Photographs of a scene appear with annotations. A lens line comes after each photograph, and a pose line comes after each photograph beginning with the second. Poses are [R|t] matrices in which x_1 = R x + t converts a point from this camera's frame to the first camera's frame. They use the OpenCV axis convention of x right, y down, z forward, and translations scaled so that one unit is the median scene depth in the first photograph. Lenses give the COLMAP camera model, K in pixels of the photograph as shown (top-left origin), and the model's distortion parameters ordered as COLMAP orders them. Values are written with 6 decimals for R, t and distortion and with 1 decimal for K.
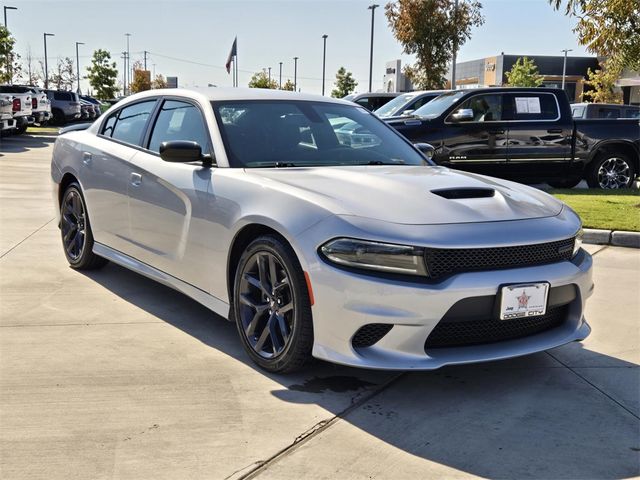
lens RADIAL K [[966.1, 0, 320.0], [0, 966.1, 240.0], [0, 0, 1]] dist [0.070778, 0.025042]
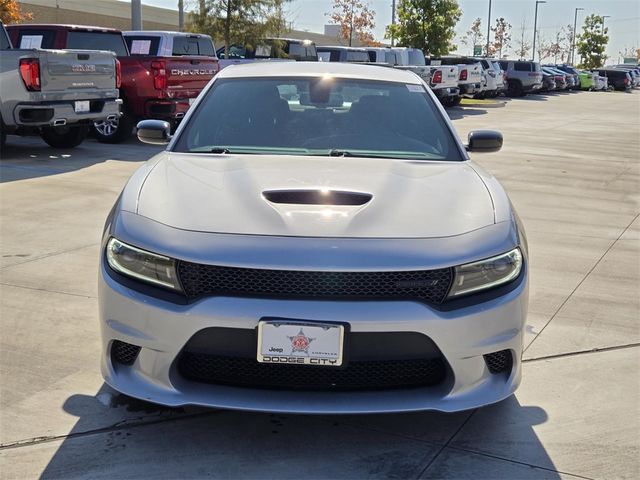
lens RADIAL K [[966.1, 0, 320.0], [0, 966.1, 240.0], [0, 0, 1]] dist [0.070778, 0.025042]
pose [[0.780662, 0.101049, -0.616730, 0.215001], [-0.080504, 0.994880, 0.061104, -0.020796], [0.619746, 0.001948, 0.784800, 0.128342]]
